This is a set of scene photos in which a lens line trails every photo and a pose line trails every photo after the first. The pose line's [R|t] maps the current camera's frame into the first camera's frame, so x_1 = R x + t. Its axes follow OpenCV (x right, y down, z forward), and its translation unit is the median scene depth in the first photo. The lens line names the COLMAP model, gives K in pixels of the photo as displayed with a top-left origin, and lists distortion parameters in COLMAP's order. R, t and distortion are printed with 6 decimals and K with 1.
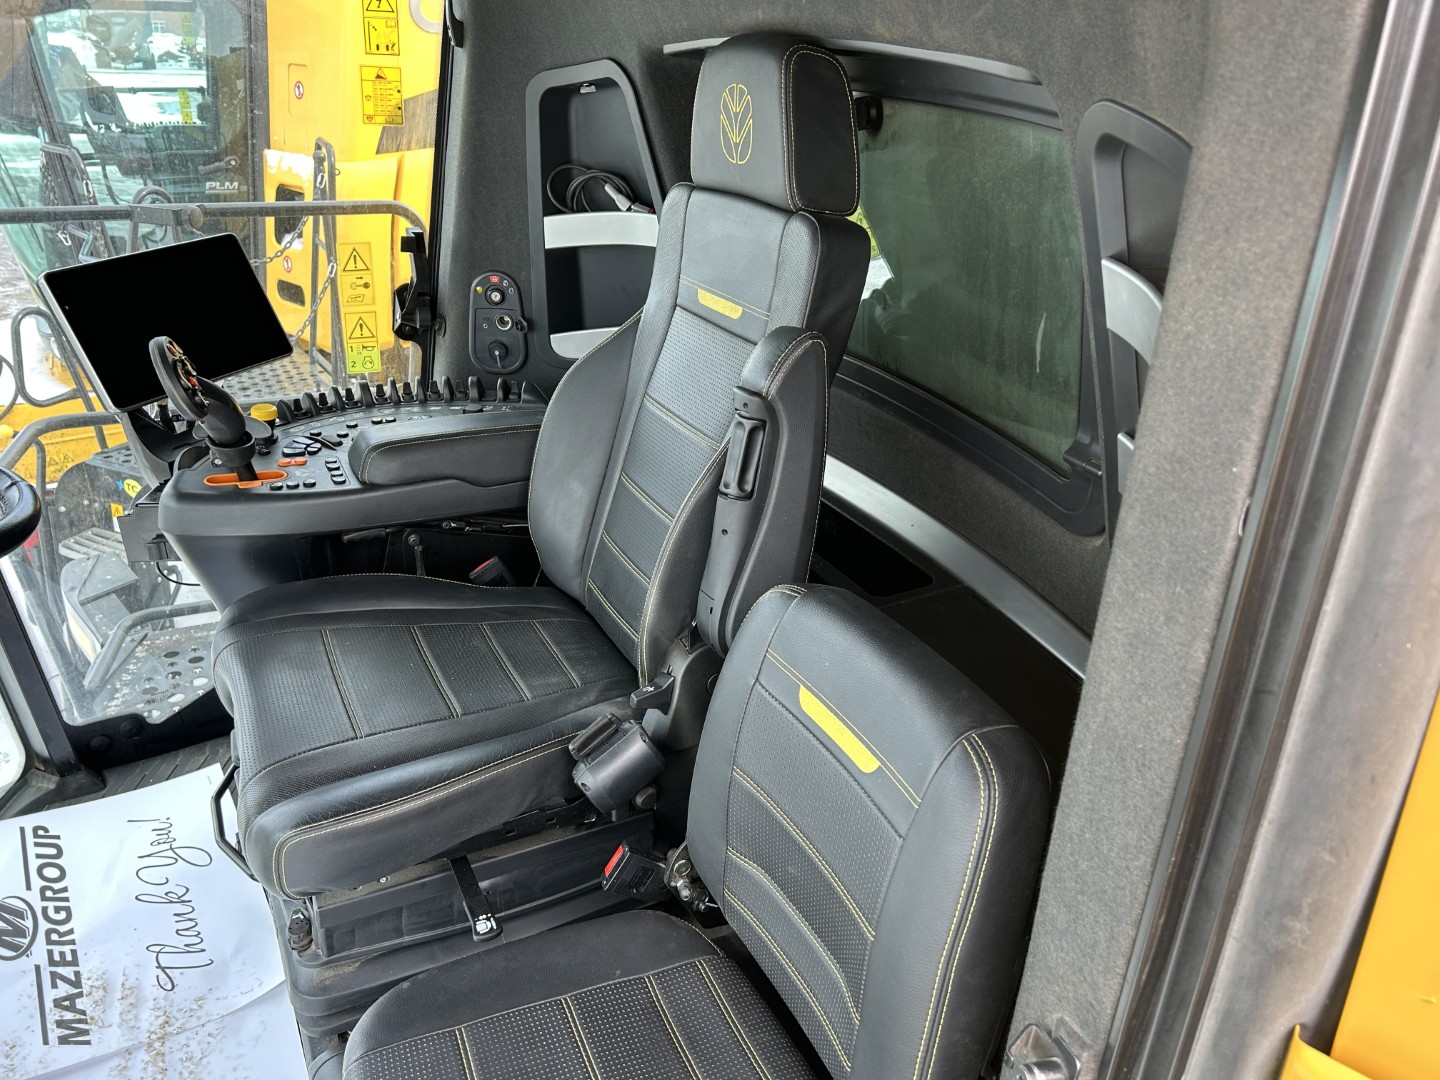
lens RADIAL K [[1098.0, 0, 728.6], [0, 1098.0, 536.0], [0, 0, 1]] dist [0.044185, -0.061740]
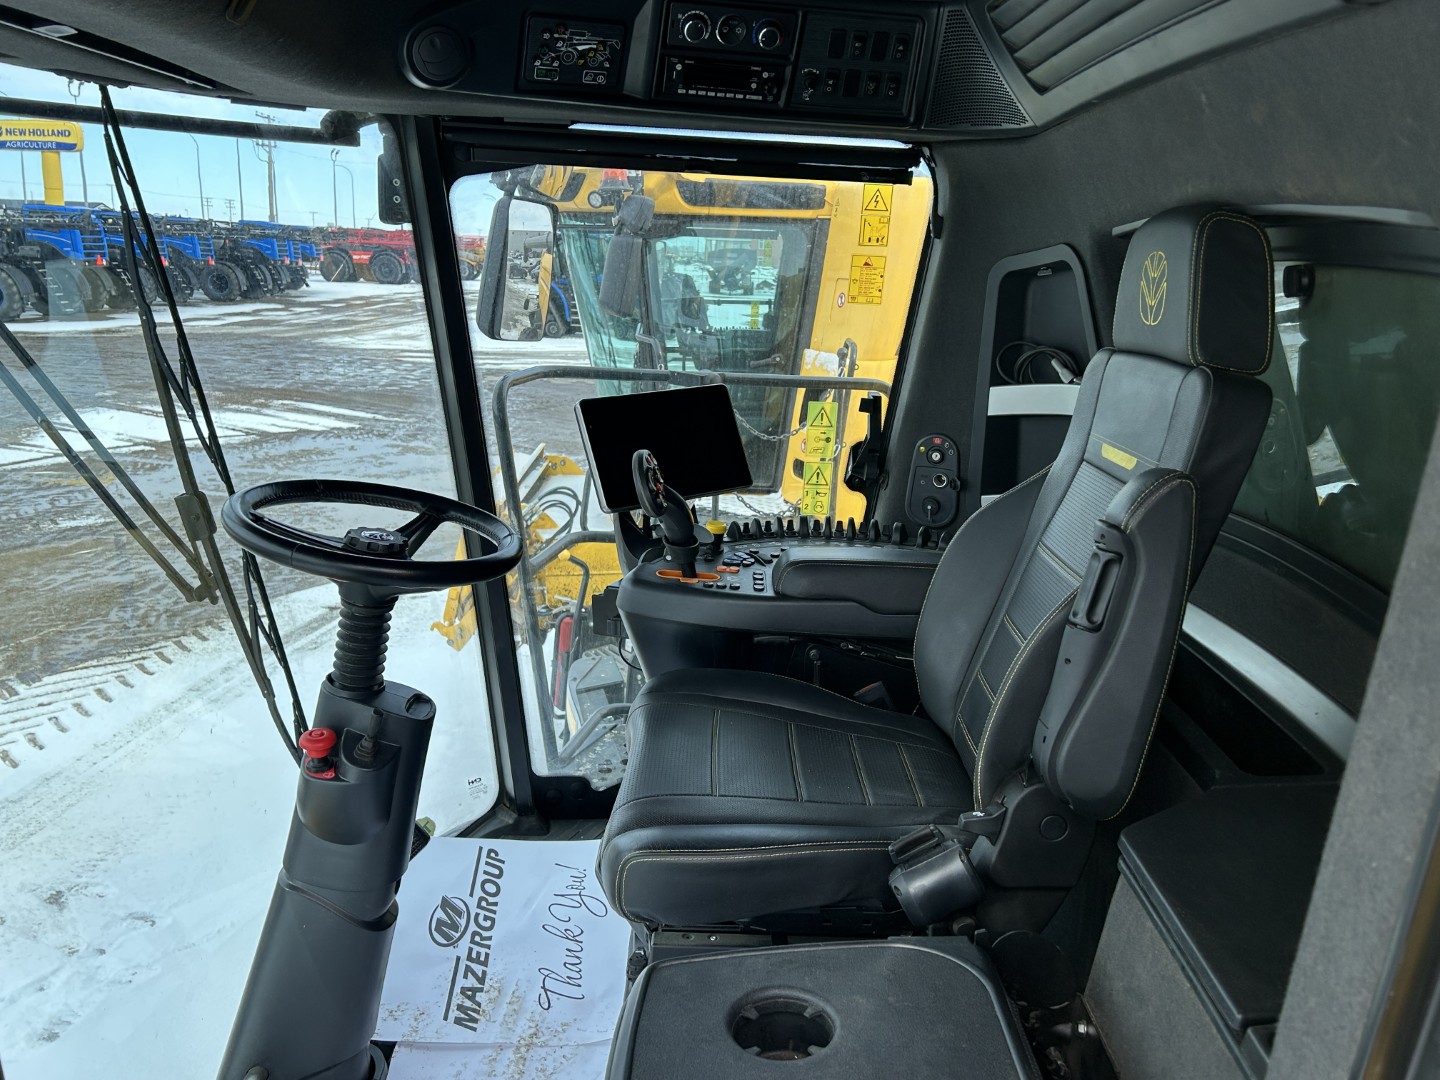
lens RADIAL K [[1098.0, 0, 723.4], [0, 1098.0, 544.7], [0, 0, 1]] dist [0.044185, -0.061740]
pose [[0.890511, 0.112770, -0.440764, 0.111891], [-0.189717, 0.972588, -0.134462, 0.066205], [0.413519, 0.203360, 0.887495, -0.034602]]
